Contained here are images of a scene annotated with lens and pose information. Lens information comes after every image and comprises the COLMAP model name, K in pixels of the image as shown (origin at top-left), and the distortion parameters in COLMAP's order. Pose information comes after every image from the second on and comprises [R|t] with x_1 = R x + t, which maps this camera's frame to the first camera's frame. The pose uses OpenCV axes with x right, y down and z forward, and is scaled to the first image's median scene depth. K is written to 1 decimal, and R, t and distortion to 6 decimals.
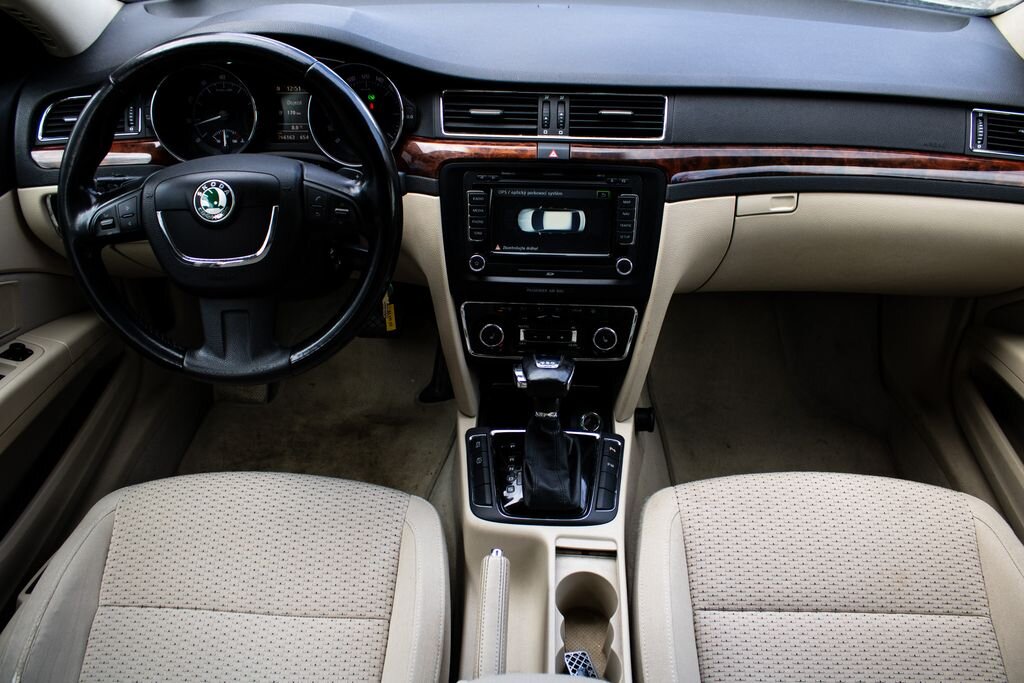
lens RADIAL K [[837.3, 0, 512.1], [0, 837.3, 352.2], [0, 0, 1]] dist [-0.173974, 0.142067]
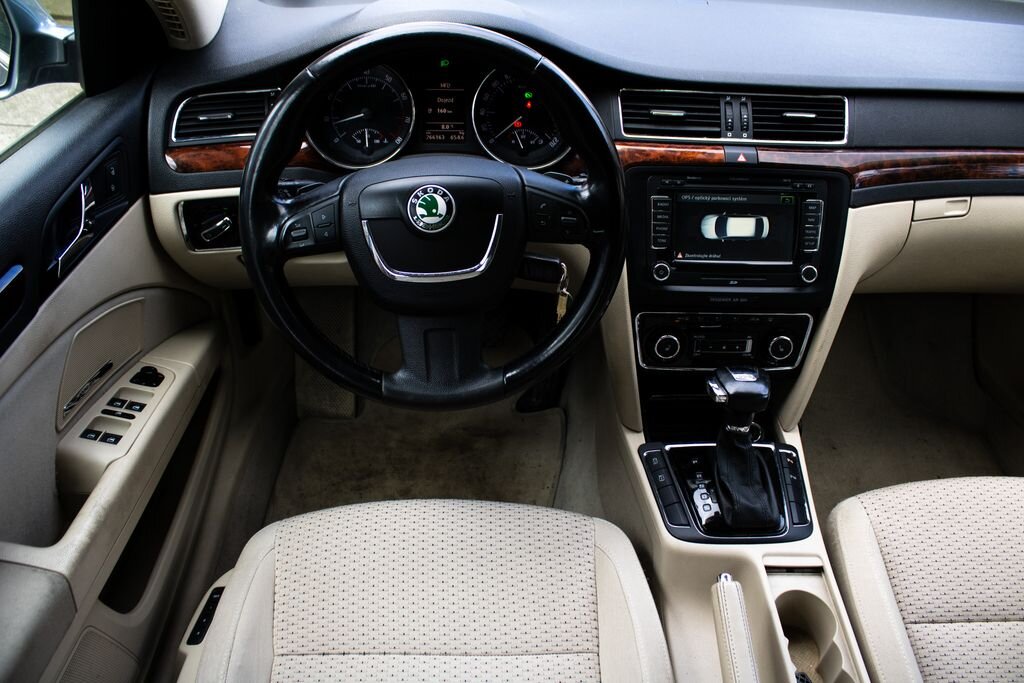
lens RADIAL K [[837.3, 0, 512.1], [0, 837.3, 352.2], [0, 0, 1]] dist [-0.173974, 0.142067]
pose [[0.998148, -0.022430, 0.056548, -0.269672], [0.022078, 0.999733, 0.006846, -0.025519], [-0.056687, -0.005585, 0.998376, 0.062899]]
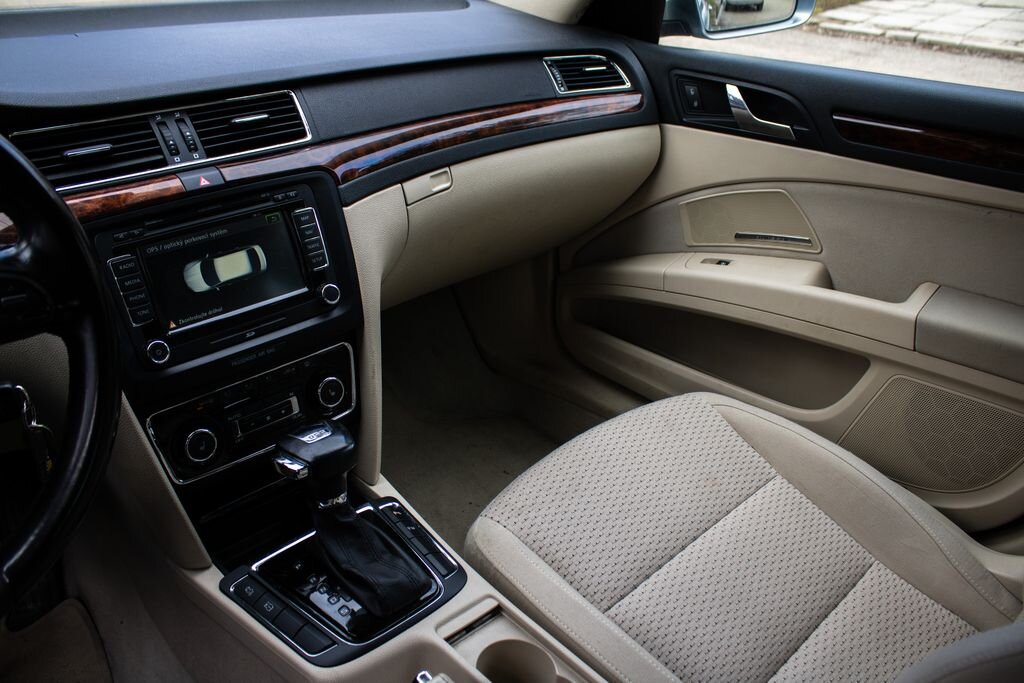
lens RADIAL K [[837.3, 0, 512.1], [0, 837.3, 352.2], [0, 0, 1]] dist [-0.173974, 0.142067]
pose [[0.682707, -0.335625, 0.649051, -0.286778], [0.413696, 0.909732, 0.035276, -0.007264], [-0.602302, 0.244426, 0.759926, 0.299211]]
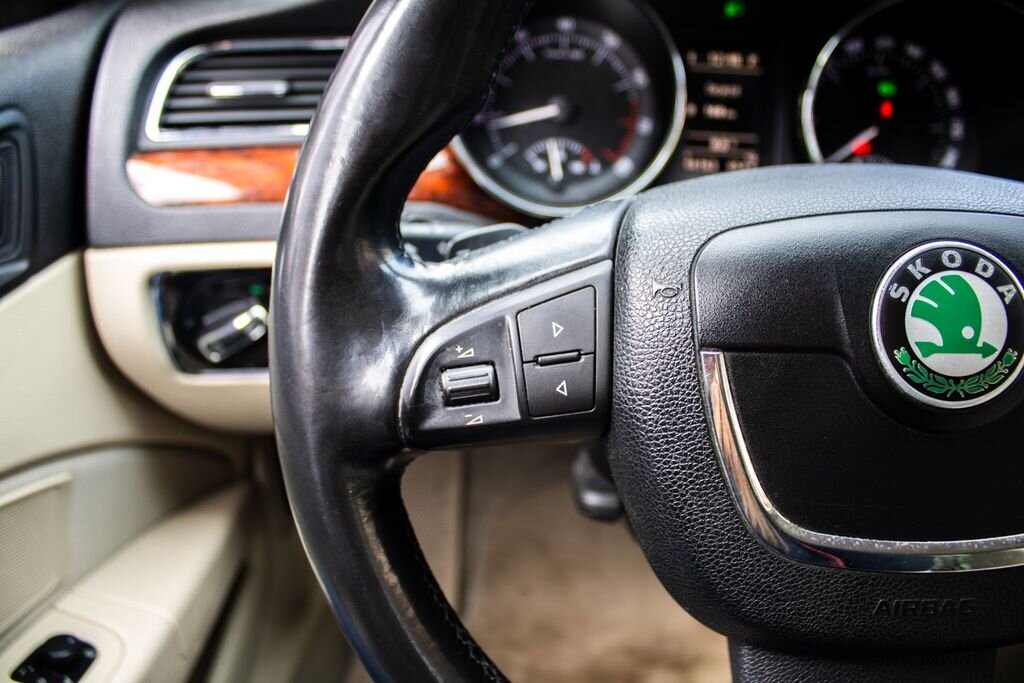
lens RADIAL K [[837.3, 0, 512.1], [0, 837.3, 352.2], [0, 0, 1]] dist [-0.173974, 0.142067]
pose [[0.999760, 0.021887, -0.000302, -0.410650], [-0.021801, 0.994424, -0.103173, -0.119520], [-0.001958, 0.103155, 0.994663, 0.607226]]
